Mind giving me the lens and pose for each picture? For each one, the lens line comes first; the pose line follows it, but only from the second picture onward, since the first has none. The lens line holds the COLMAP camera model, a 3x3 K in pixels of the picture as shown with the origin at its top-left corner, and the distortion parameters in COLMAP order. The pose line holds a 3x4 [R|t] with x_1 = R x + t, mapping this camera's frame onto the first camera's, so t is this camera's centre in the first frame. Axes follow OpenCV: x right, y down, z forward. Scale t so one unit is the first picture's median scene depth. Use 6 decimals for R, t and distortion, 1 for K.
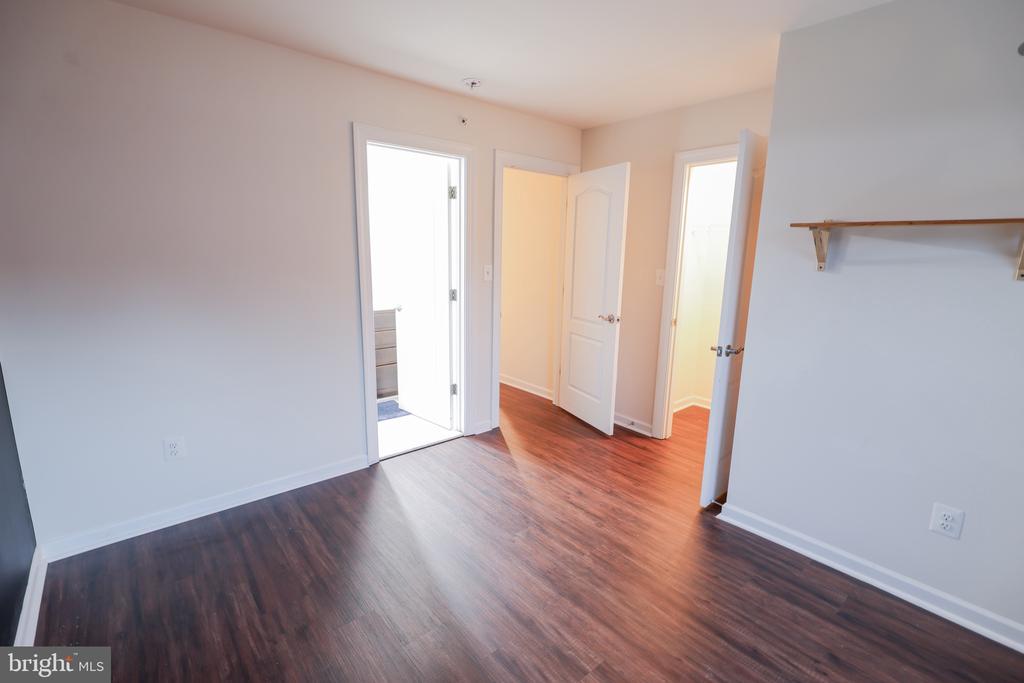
lens RADIAL K [[468.1, 0, 511.1], [0, 468.1, 341.3], [0, 0, 1]] dist [-0.000667, 0.000316]
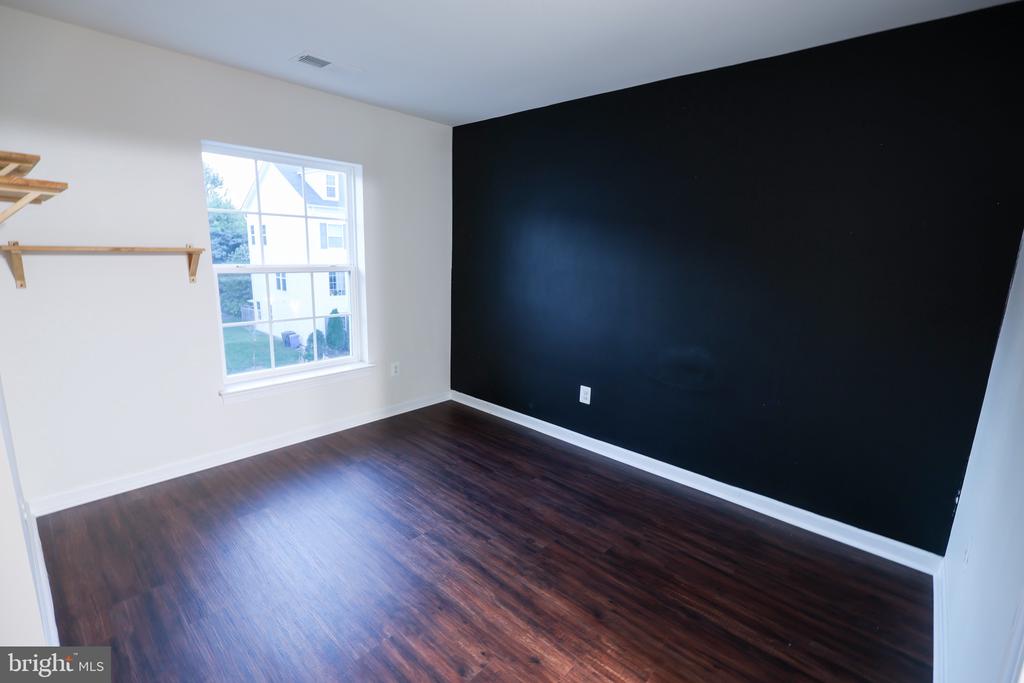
lens RADIAL K [[468.1, 0, 511.1], [0, 468.1, 341.3], [0, 0, 1]] dist [-0.000667, 0.000316]
pose [[-0.991241, -0.030423, -0.128514, 0.081697], [-0.076717, 0.924728, 0.372816, -0.328893], [0.107499, 0.379410, -0.918963, 1.707710]]
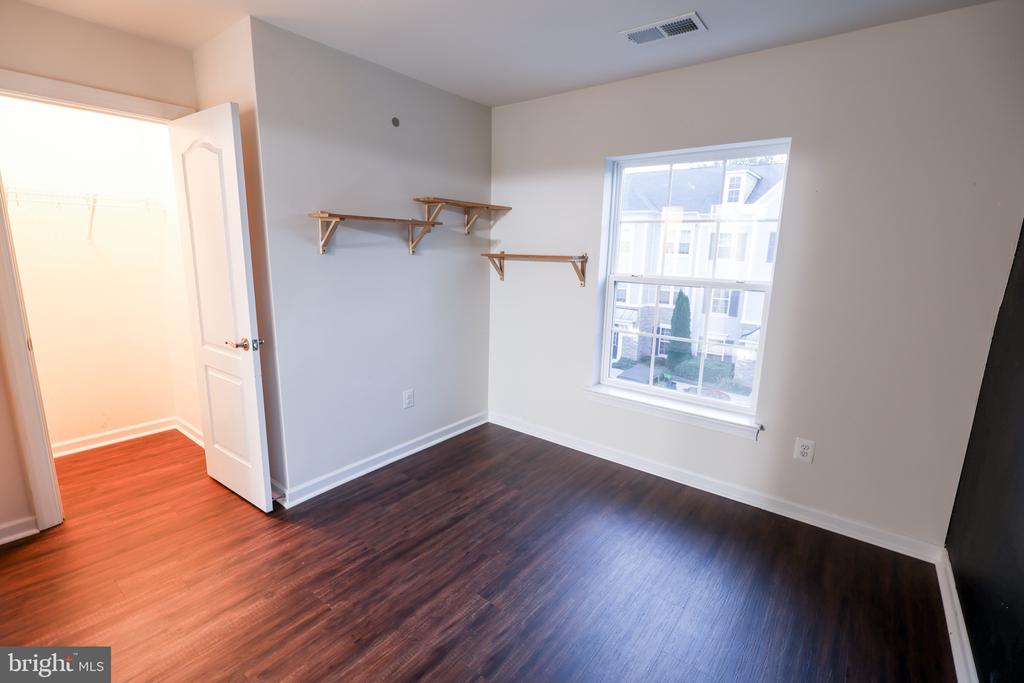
lens RADIAL K [[465.3, 0, 511.9], [0, 465.3, 346.1], [0, 0, 1]] dist [-0.003446, 0.000173]
pose [[-0.192598, -0.236658, 0.952312, -0.645509], [0.162194, 0.949456, 0.268751, -0.174298], [-0.967781, 0.206220, -0.144479, 0.782969]]
